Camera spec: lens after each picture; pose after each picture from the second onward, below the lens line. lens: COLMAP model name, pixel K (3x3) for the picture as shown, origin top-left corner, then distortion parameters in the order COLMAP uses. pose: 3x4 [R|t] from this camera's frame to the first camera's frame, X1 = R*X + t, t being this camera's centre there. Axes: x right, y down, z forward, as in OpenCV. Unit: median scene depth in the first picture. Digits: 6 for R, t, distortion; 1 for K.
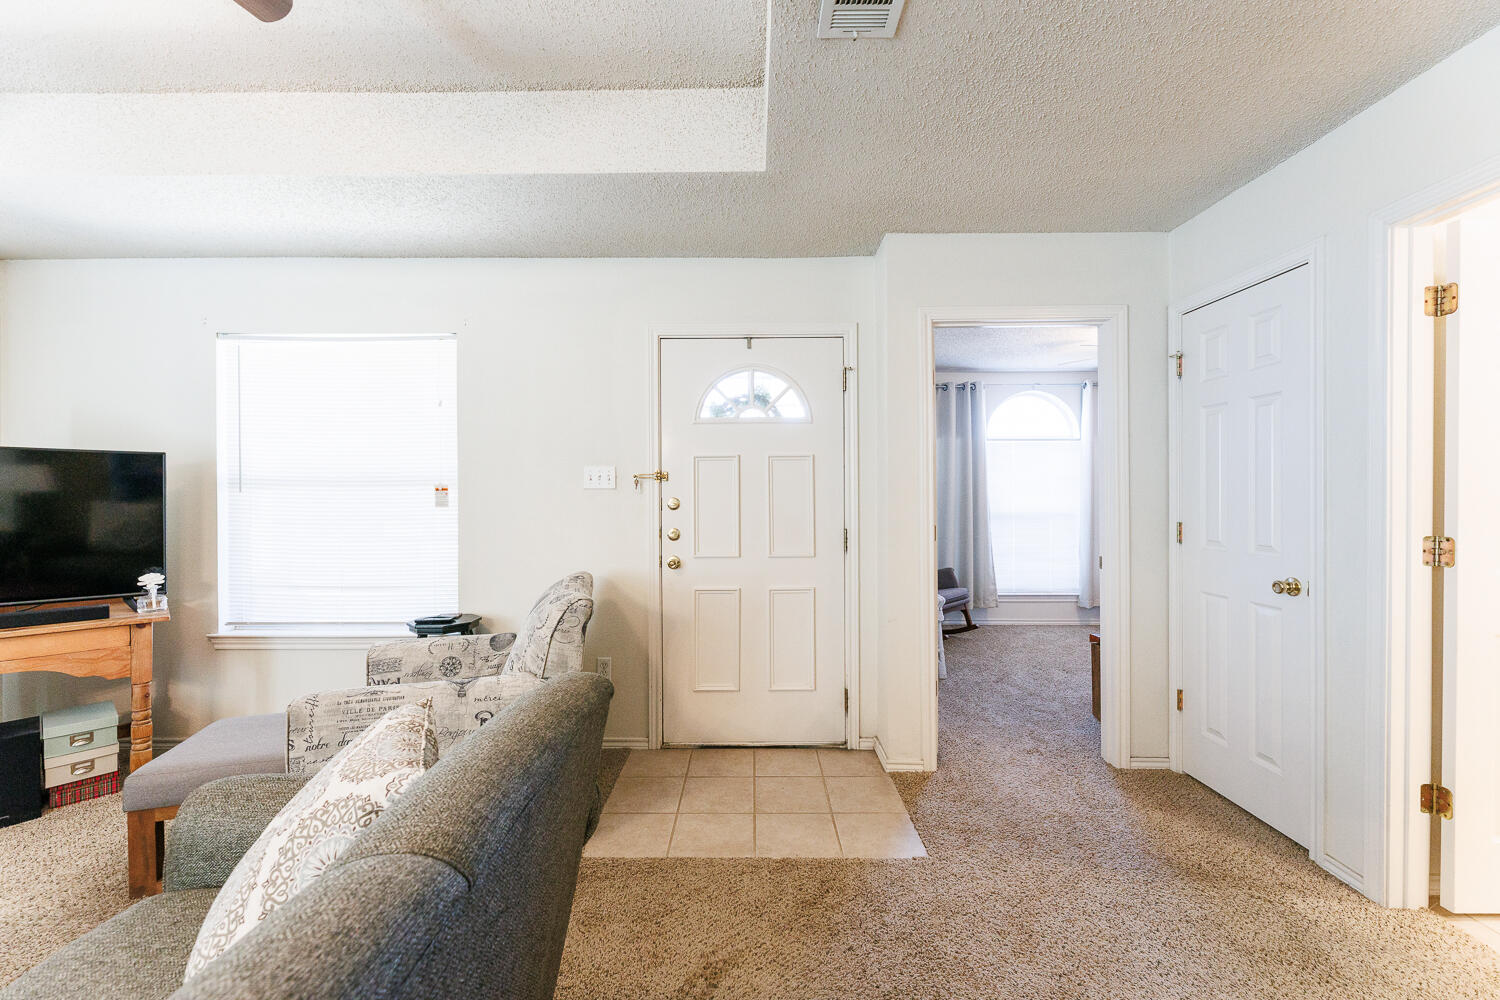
lens RADIAL K [[605.3, 0, 757.1], [0, 605.3, 496.1], [0, 0, 1]] dist [-0.001564, -0.000228]
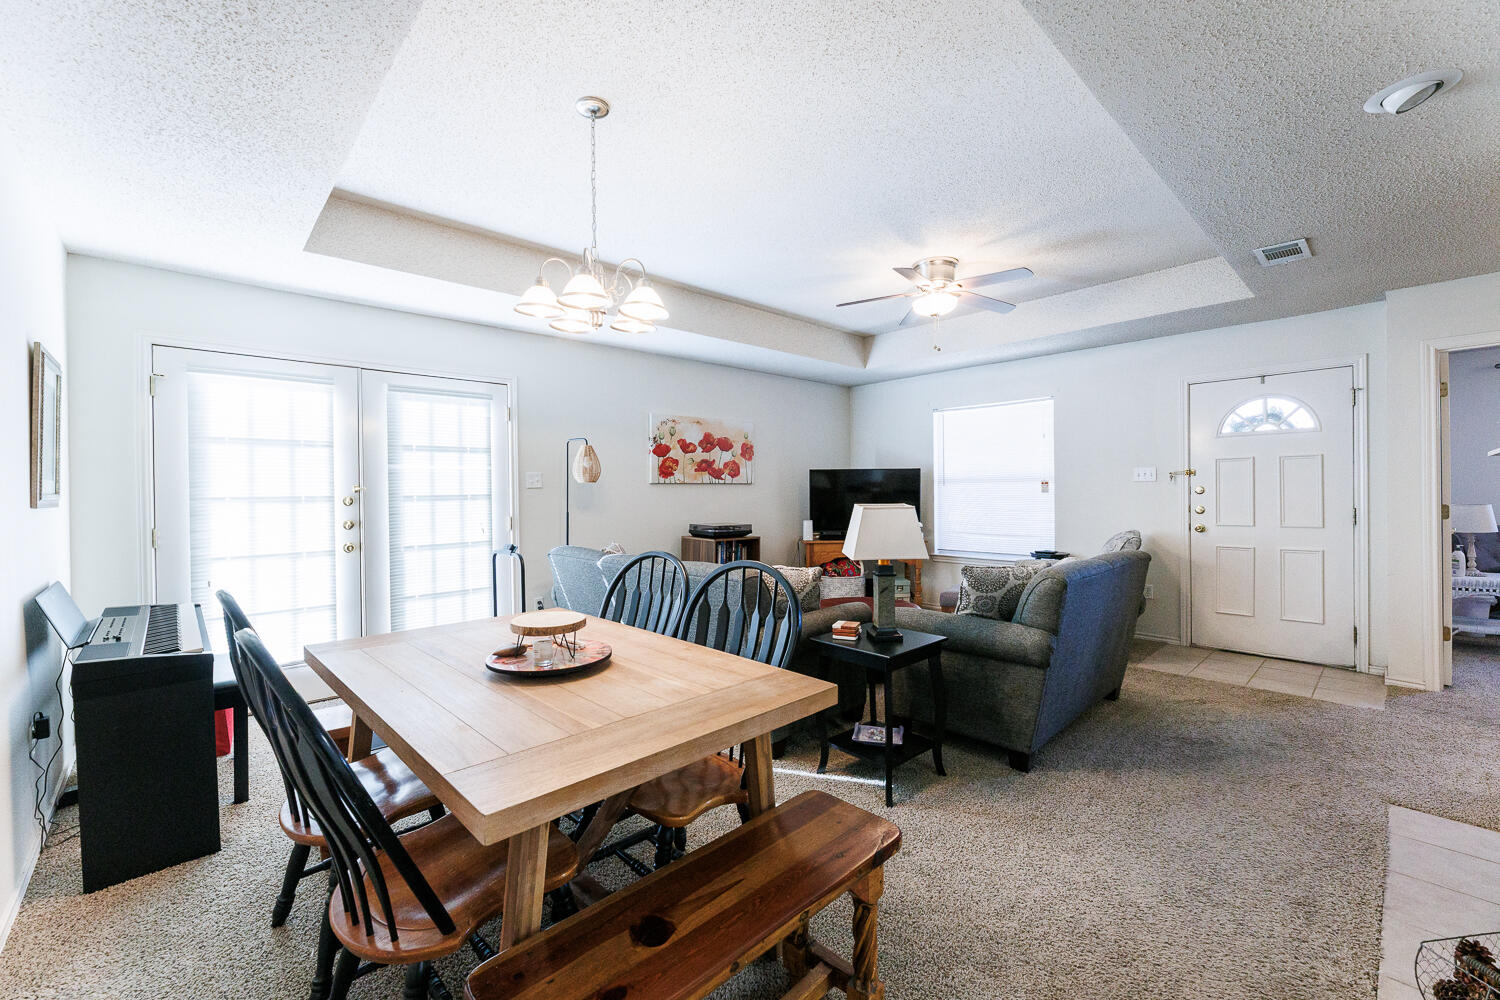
lens RADIAL K [[611.6, 0, 754.7], [0, 611.6, 497.3], [0, 0, 1]] dist [-0.000582, 0.000114]
pose [[0.684688, 0.002481, -0.728832, 0.223787], [0.009197, 0.999885, 0.012044, 0.001311], [0.728778, -0.014949, 0.684586, -0.906521]]
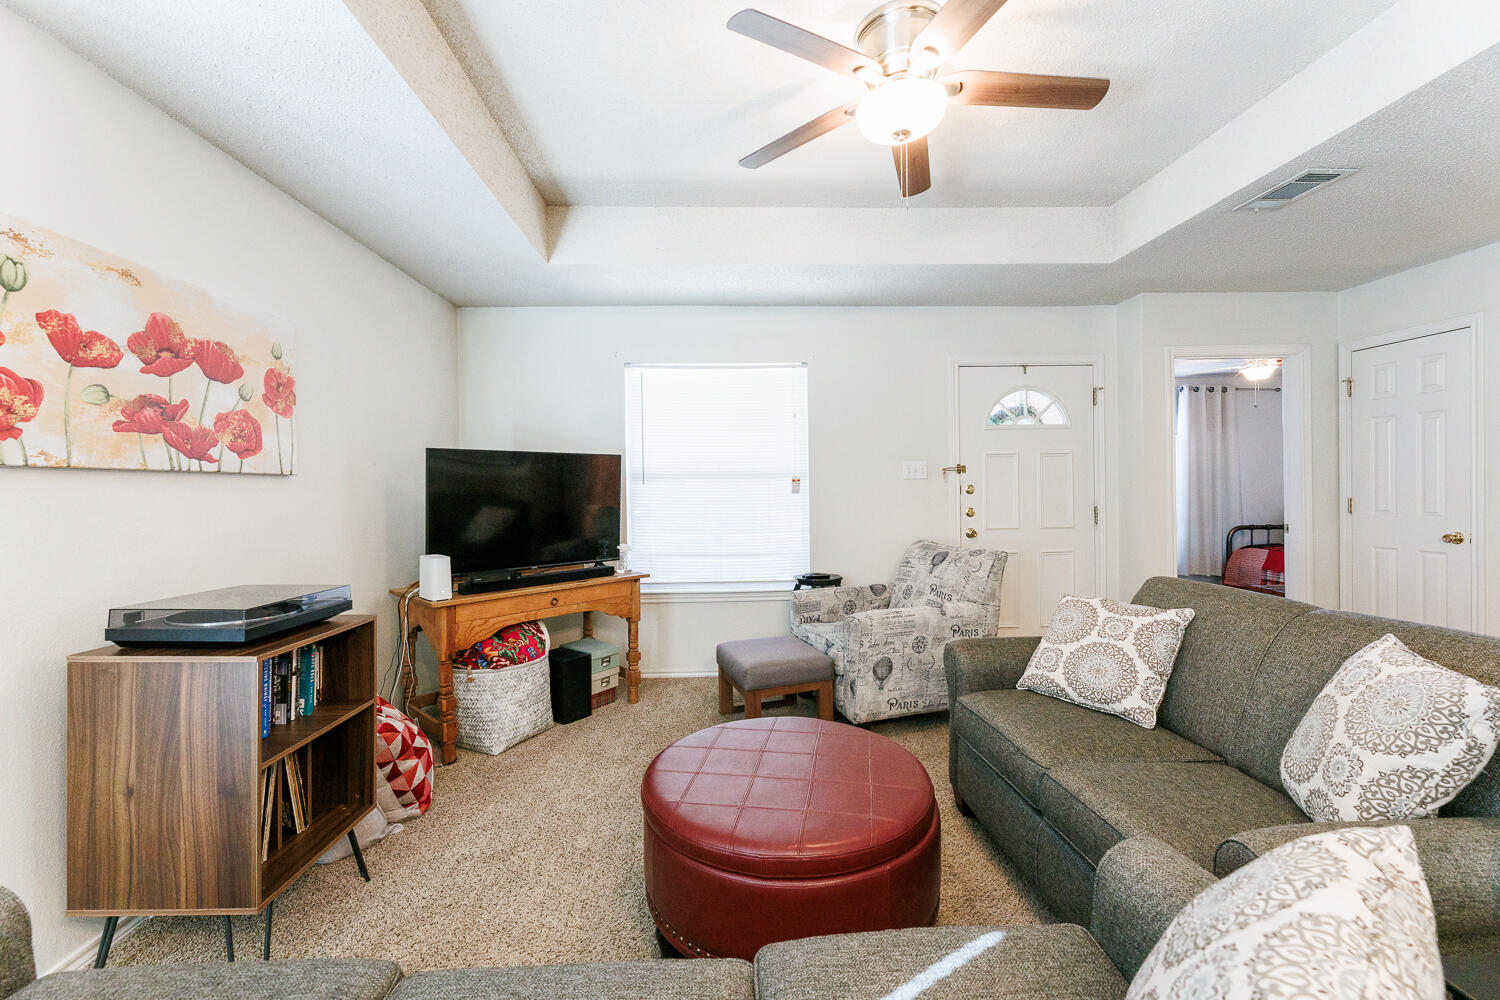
lens RADIAL K [[618.6, 0, 742.9], [0, 618.6, 490.7], [0, 0, 1]] dist [0.001151, 0.000178]
pose [[0.999360, -0.009869, 0.034386, -0.694798], [0.009654, 0.999933, 0.006407, 0.001676], [-0.034446, -0.006071, 0.999388, -0.359771]]
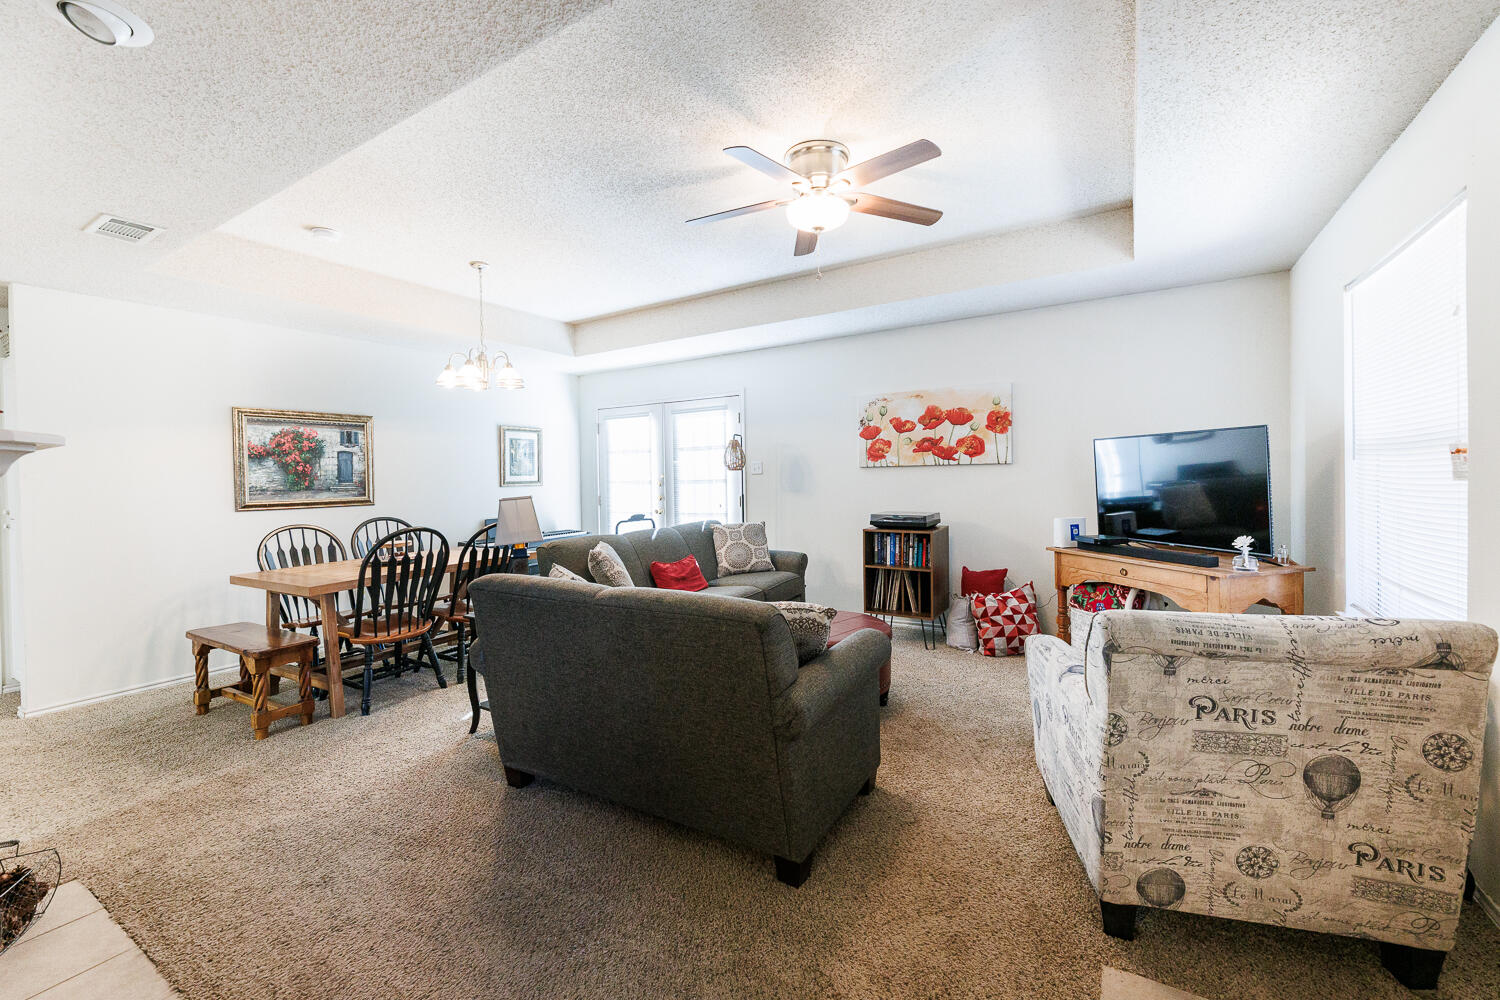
lens RADIAL K [[613.7, 0, 746.4], [0, 613.7, 487.4], [0, 0, 1]] dist [-0.002340, -0.000013]
pose [[-0.522144, 0.027110, -0.852427, 0.387707], [0.022232, 0.999588, 0.018173, -0.002258], [0.852568, -0.009462, -0.522531, 0.719405]]
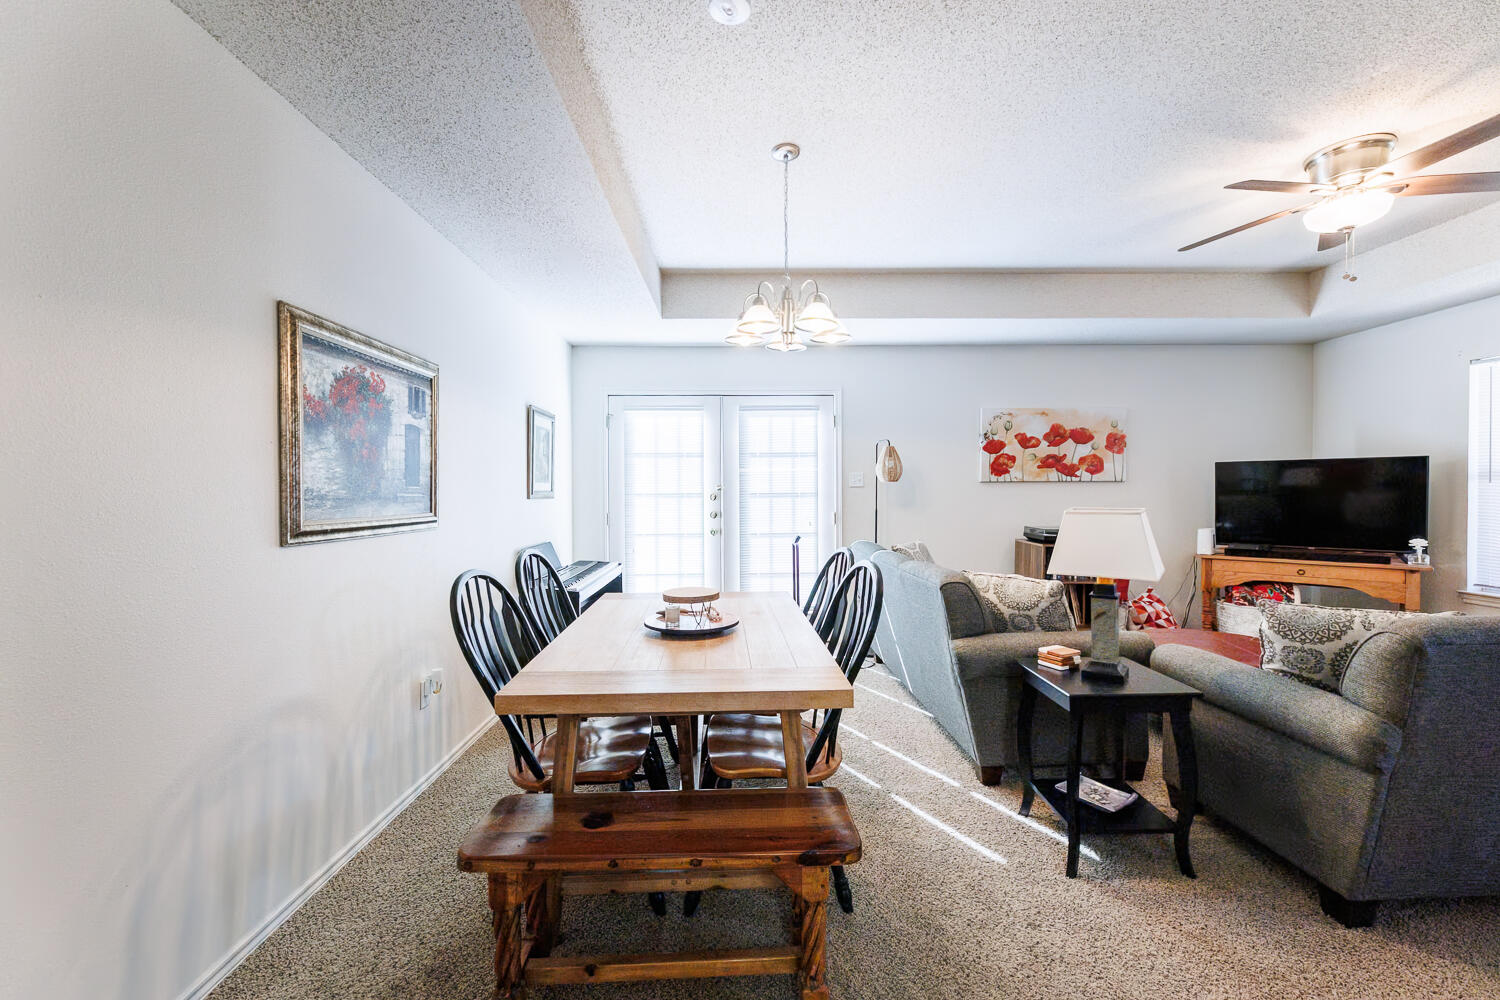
lens RADIAL K [[611.7, 0, 750.5], [0, 611.7, 502.4], [0, 0, 1]] dist [0.001528, 0.000651]
pose [[0.020104, 0.018699, -0.999623, 0.408439], [0.006182, 0.999804, 0.018827, 0.000991], [0.999779, -0.006558, 0.019985, -0.585428]]
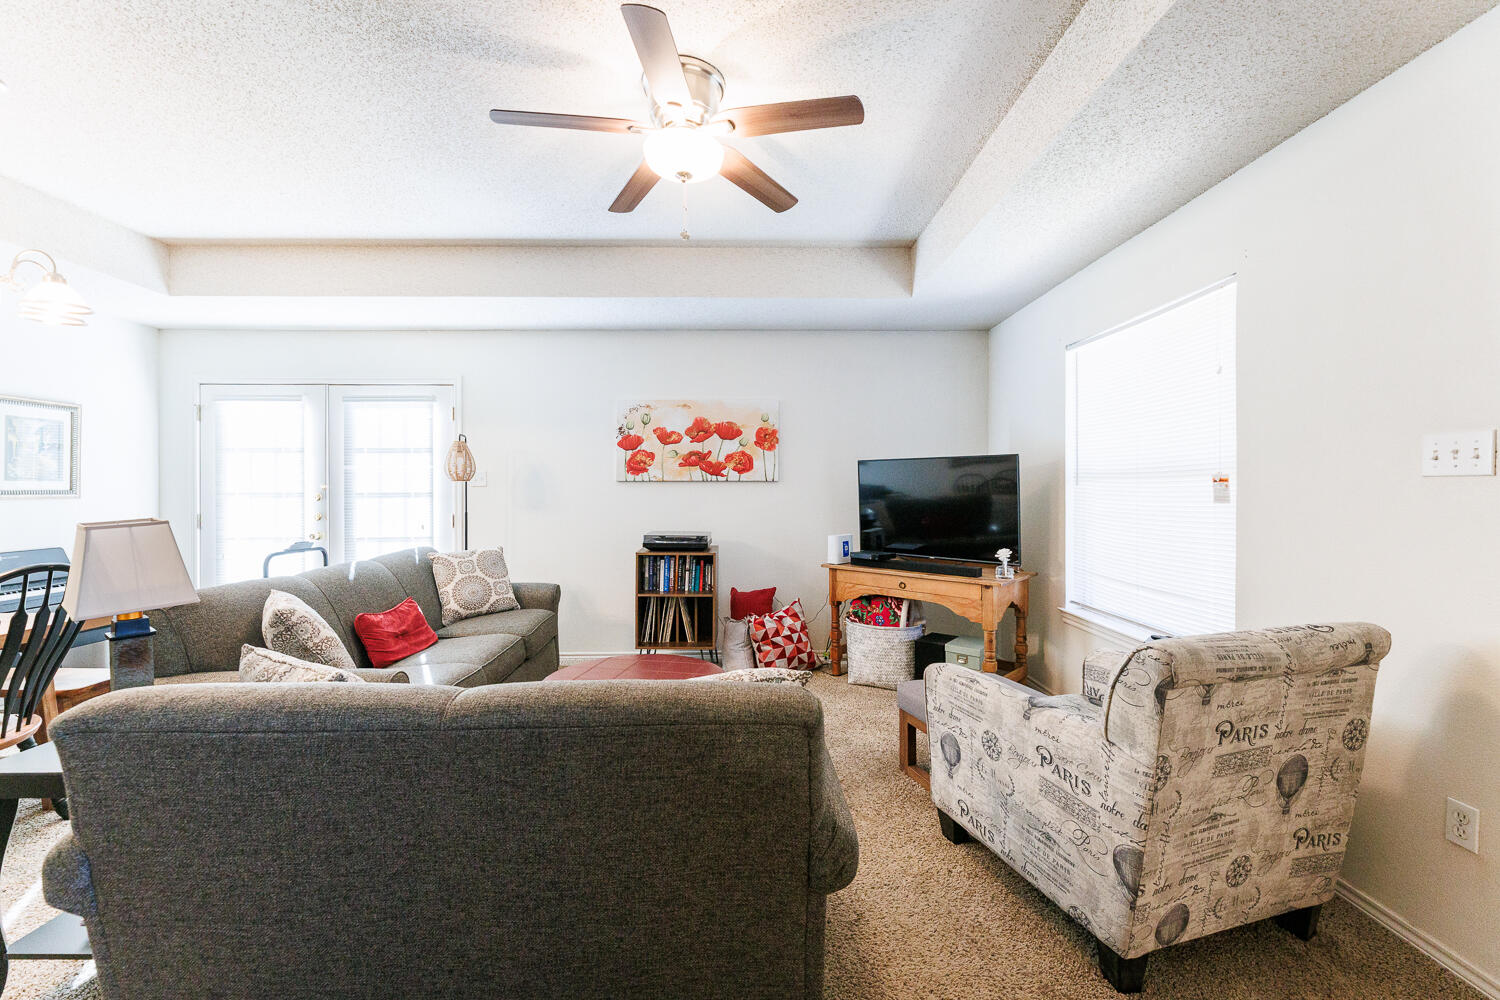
lens RADIAL K [[609.0, 0, 750.5], [0, 609.0, 494.5], [0, 0, 1]] dist [-0.001789, -0.000231]
pose [[0.020314, 0.011057, -0.999733, 0.252515], [0.002625, 0.999935, 0.011112, -0.003316], [0.999790, -0.002850, 0.020283, 0.384775]]
